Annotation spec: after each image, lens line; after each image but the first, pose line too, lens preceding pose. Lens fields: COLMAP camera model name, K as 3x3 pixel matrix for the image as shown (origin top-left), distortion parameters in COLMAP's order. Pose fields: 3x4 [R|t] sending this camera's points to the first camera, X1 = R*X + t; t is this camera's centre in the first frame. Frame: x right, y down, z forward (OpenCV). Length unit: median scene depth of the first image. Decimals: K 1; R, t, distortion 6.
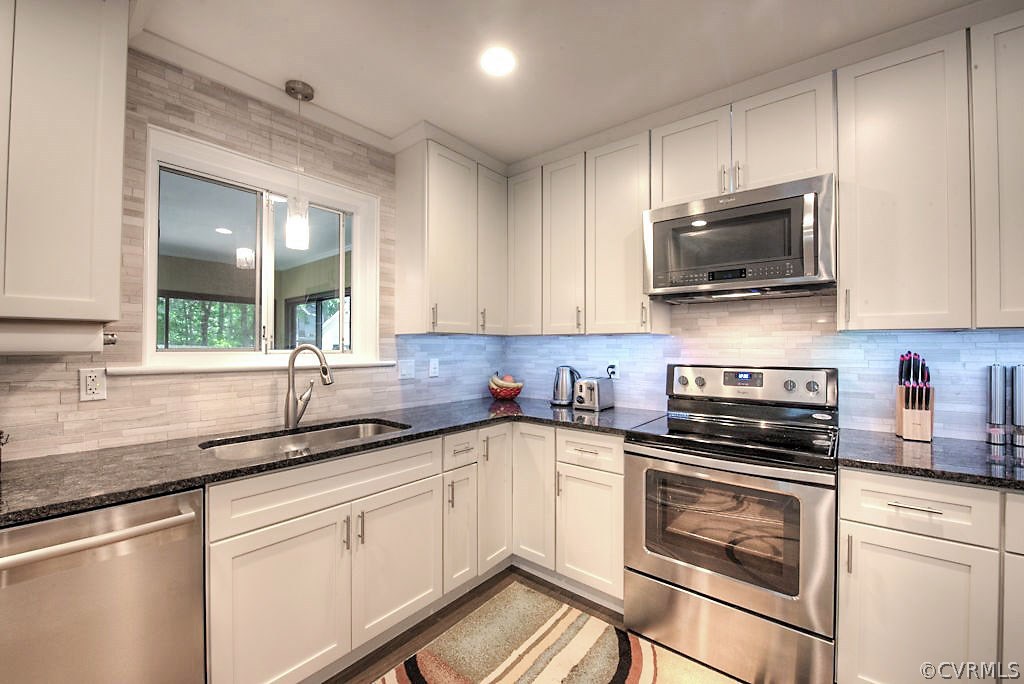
lens RADIAL K [[409.2, 0, 511.0], [0, 409.2, 343.9], [0, 0, 1]] dist [-0.017014, -0.001339]
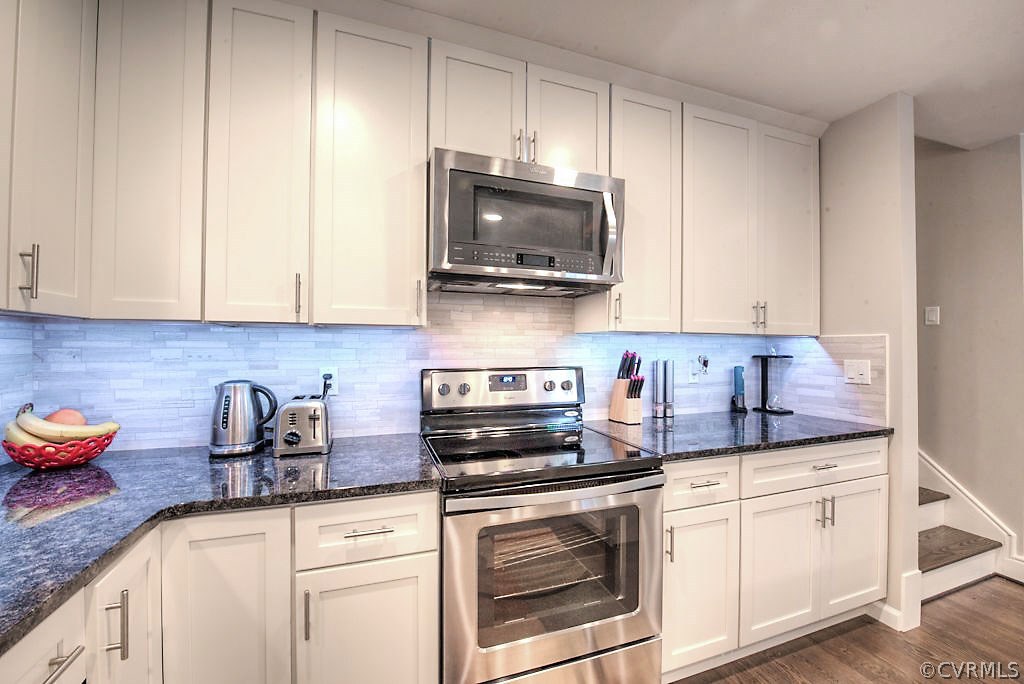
lens RADIAL K [[409.2, 0, 512.4], [0, 409.2, 343.3], [0, 0, 1]] dist [-0.017014, -0.001339]
pose [[0.515797, 0.006138, 0.856689, -0.186206], [-0.009257, 0.999956, -0.001591, 0.002293], [-0.856661, -0.007110, 0.515831, 0.527855]]
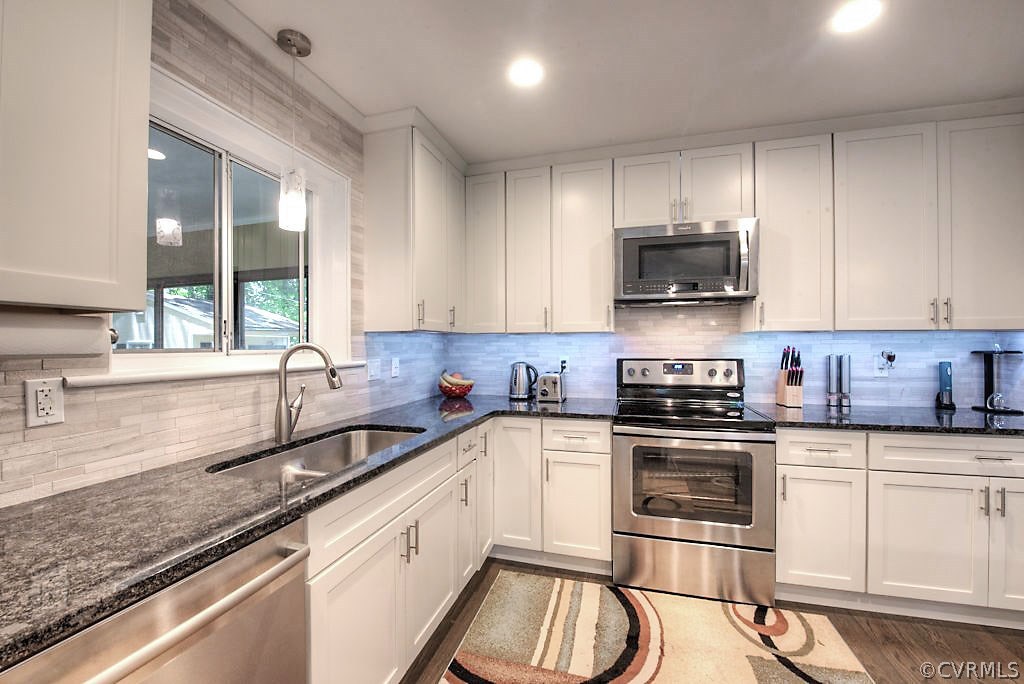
lens RADIAL K [[409.2, 0, 510.5], [0, 409.2, 344.0], [0, 0, 1]] dist [-0.017014, -0.001339]
pose [[0.918641, -0.005000, 0.395062, -0.406326], [0.002776, 0.999977, 0.006201, -0.000333], [-0.395084, -0.004600, 0.918634, 0.039527]]
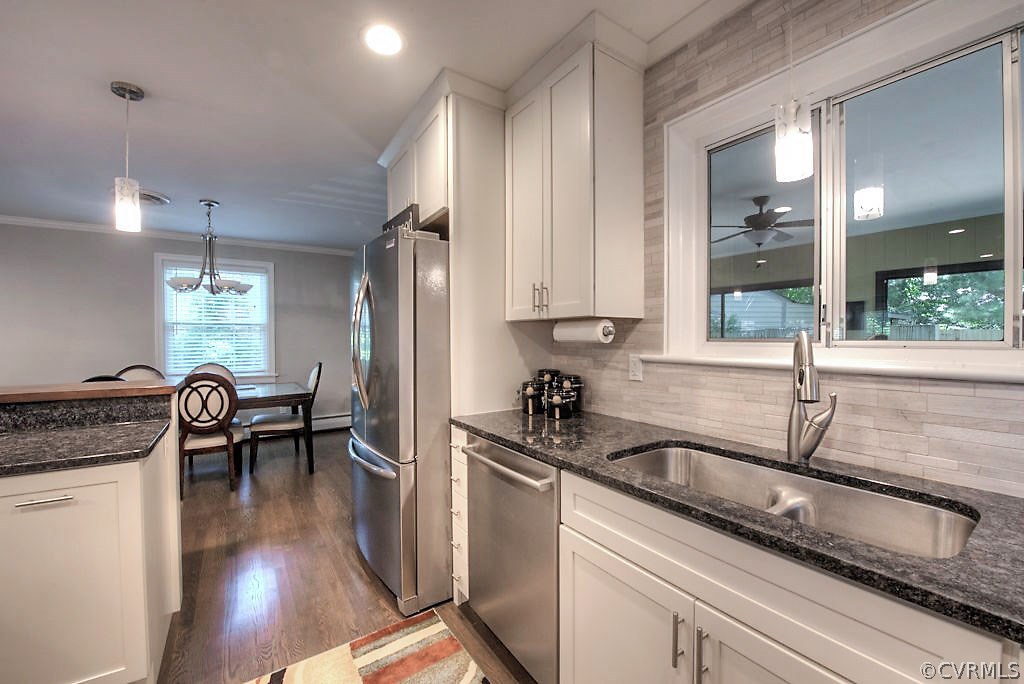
lens RADIAL K [[409.2, 0, 509.7], [0, 409.2, 343.3], [0, 0, 1]] dist [-0.017014, -0.001339]
pose [[-0.279470, 0.013907, -0.960054, 0.180649], [0.012309, 0.999865, 0.010901, 0.006140], [0.960076, -0.008770, -0.279603, 0.687988]]
